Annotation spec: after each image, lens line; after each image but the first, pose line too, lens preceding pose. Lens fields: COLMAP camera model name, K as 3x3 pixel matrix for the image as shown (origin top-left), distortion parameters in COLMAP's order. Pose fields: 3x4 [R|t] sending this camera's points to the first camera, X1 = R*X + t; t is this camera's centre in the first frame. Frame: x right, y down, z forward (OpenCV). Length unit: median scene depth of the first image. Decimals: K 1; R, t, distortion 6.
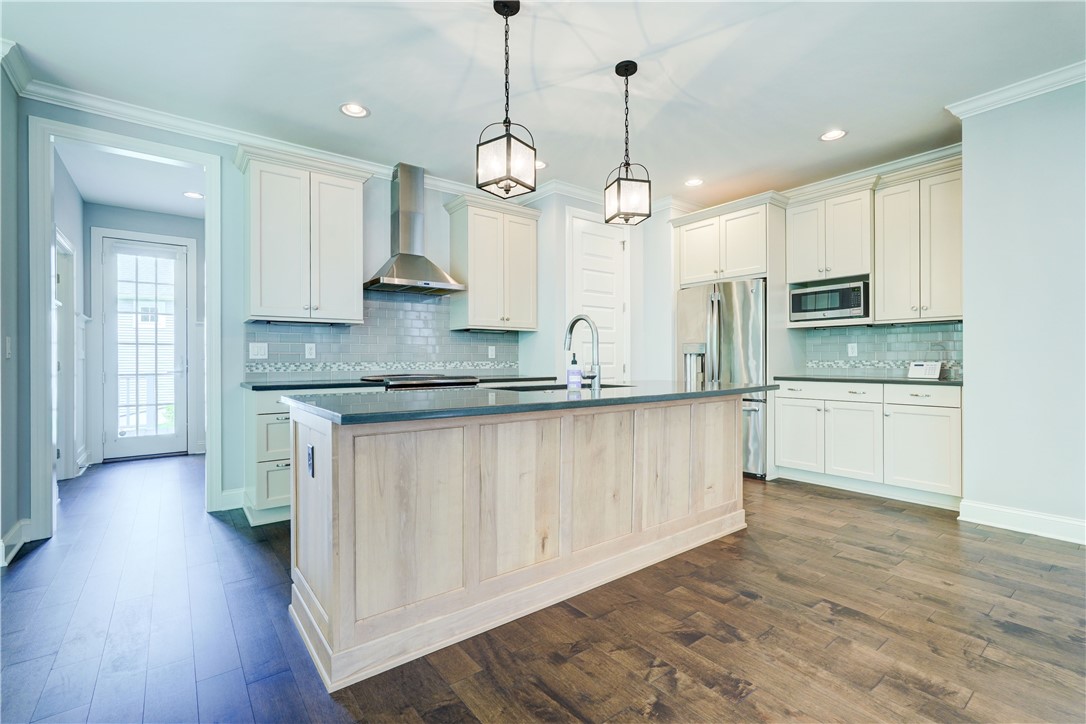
lens RADIAL K [[488.1, 0, 543.0], [0, 488.1, 362.0], [0, 0, 1]] dist [-0.001940, 0.000554]
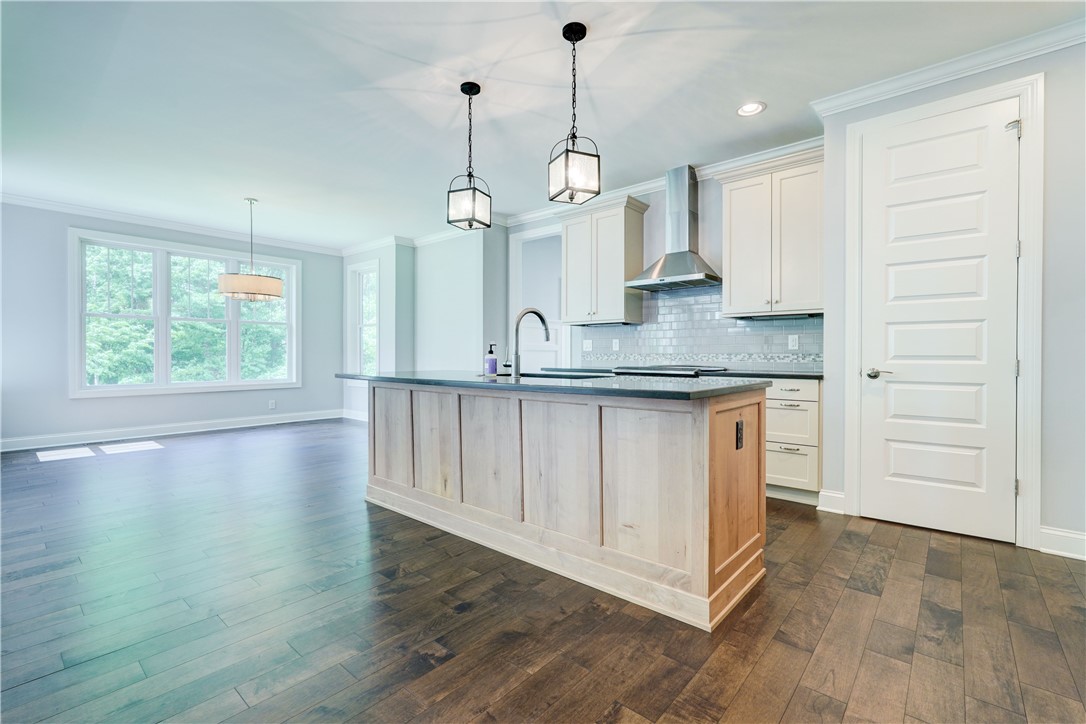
lens RADIAL K [[479.6, 0, 543.0], [0, 479.6, 362.0], [0, 0, 1]] dist [-0.000498, -0.000275]
pose [[0.200132, 0.019076, -0.979583, 1.135094], [-0.007091, 0.999812, 0.018022, 0.002171], [0.979743, 0.003339, 0.200230, 0.826931]]
